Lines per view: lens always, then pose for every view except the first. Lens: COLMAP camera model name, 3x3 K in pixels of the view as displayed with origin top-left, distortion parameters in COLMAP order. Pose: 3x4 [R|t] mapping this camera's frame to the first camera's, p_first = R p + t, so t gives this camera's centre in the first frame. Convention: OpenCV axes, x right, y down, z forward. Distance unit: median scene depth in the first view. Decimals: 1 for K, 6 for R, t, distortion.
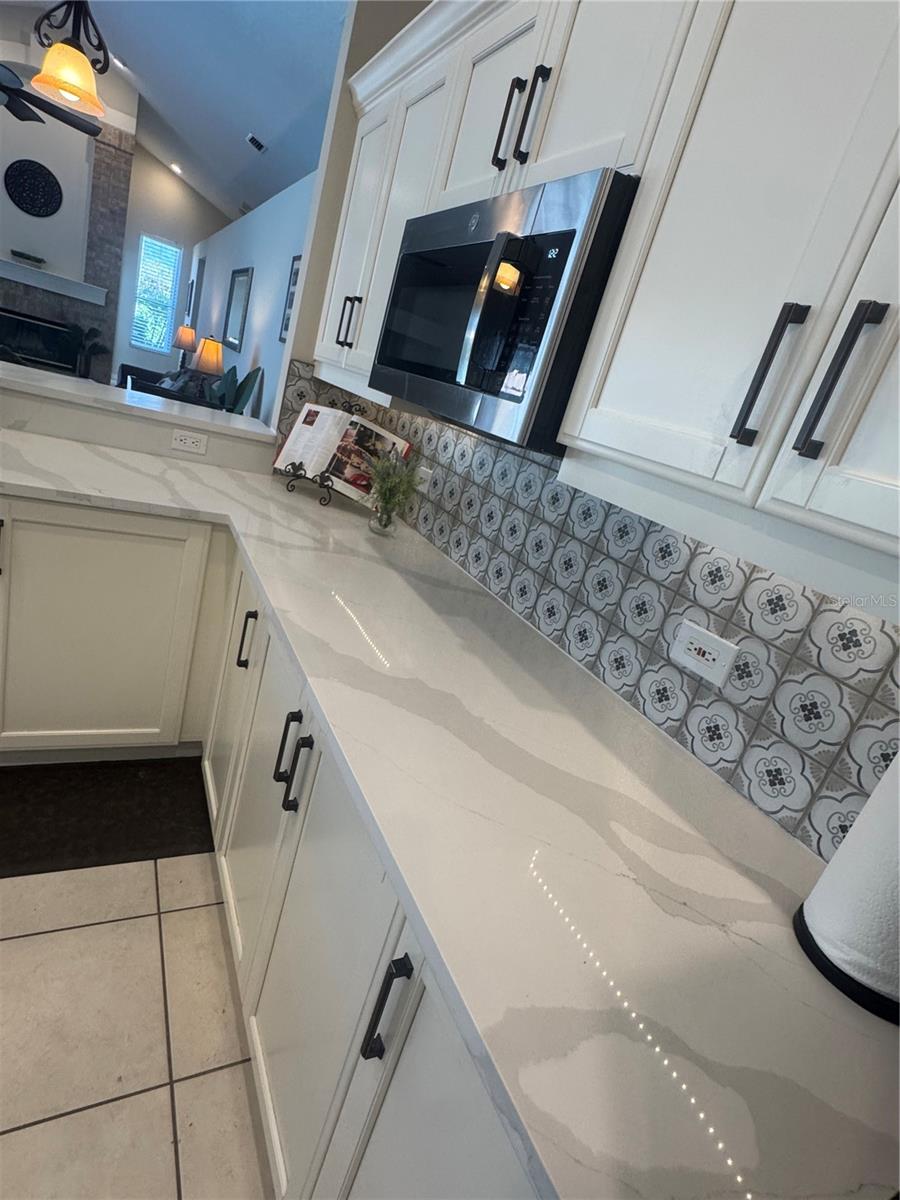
lens RADIAL K [[603.7, 0, 450.0], [0, 603.7, 600.0], [0, 0, 1]] dist [0.000919, -0.000033]
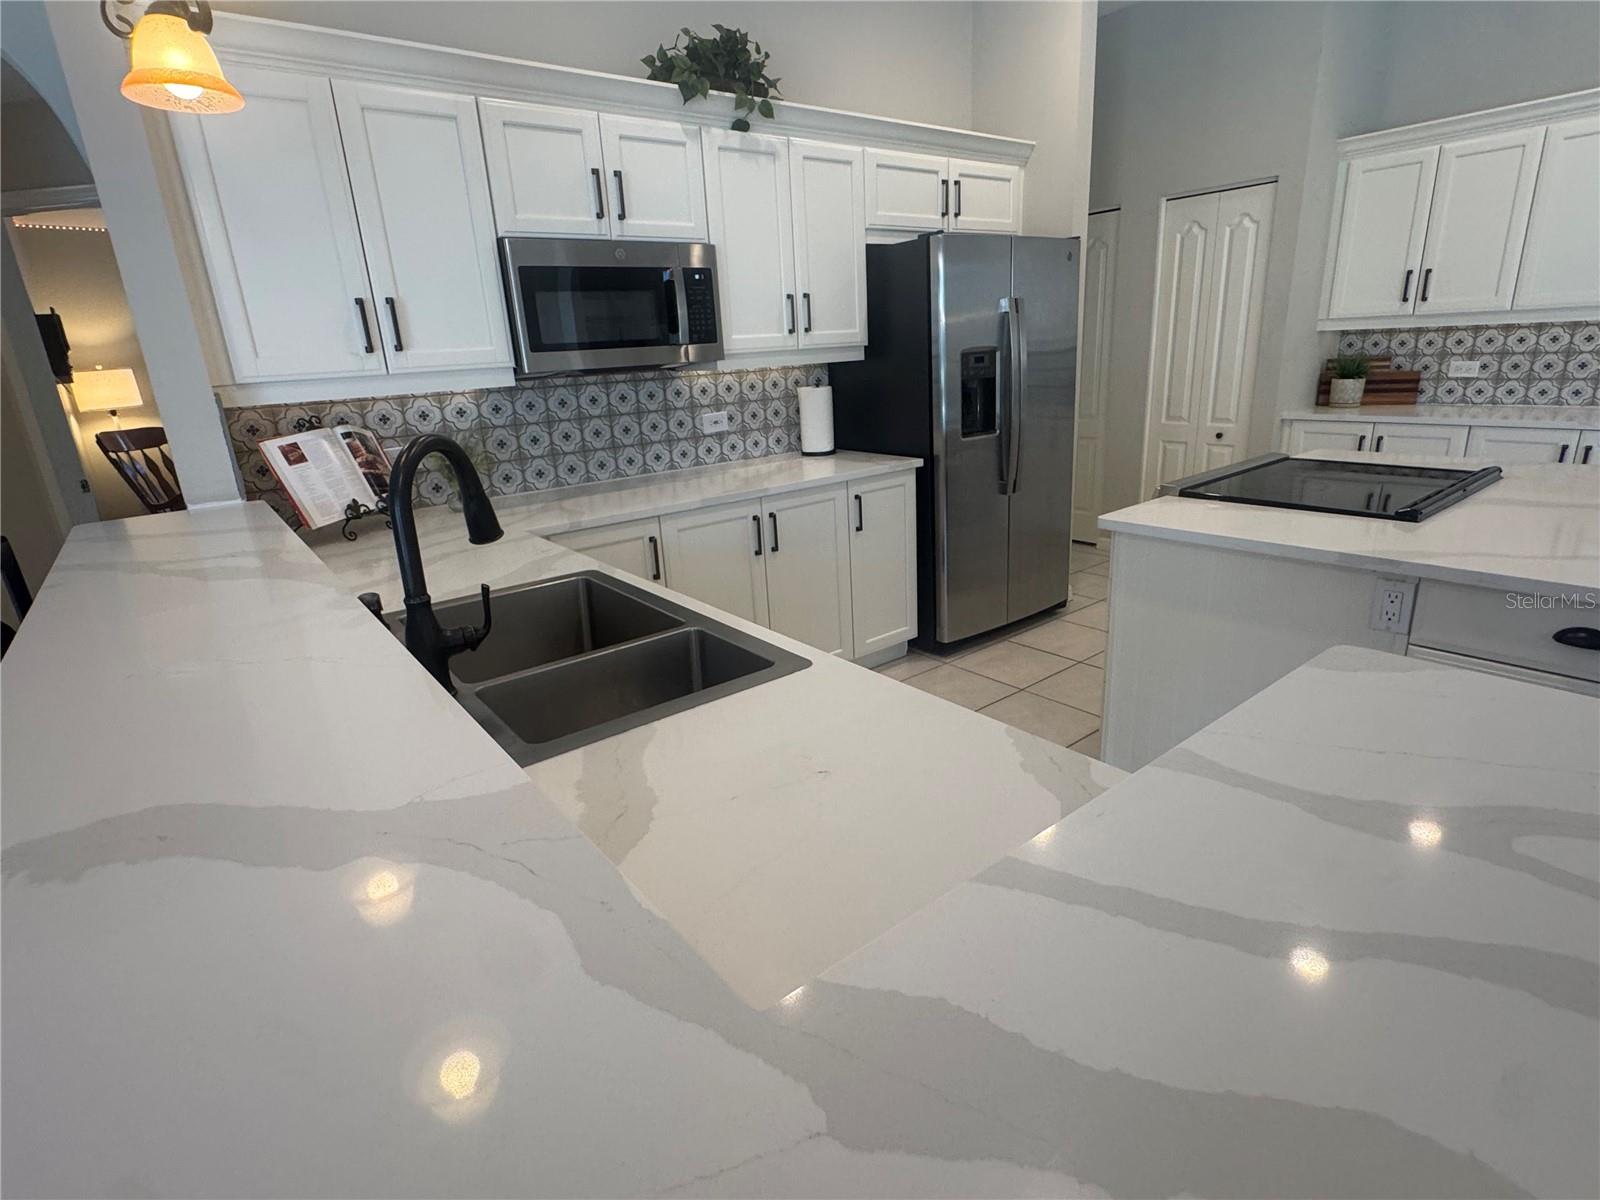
lens RADIAL K [[804.9, 0, 800.0], [0, 804.9, 600.0], [0, 0, 1]] dist [0.000919, -0.000033]
pose [[-0.200440, -0.533725, 0.821560, -1.955533], [0.319667, 0.757054, 0.569809, -0.807048], [-0.926087, 0.376838, 0.018871, 0.668888]]
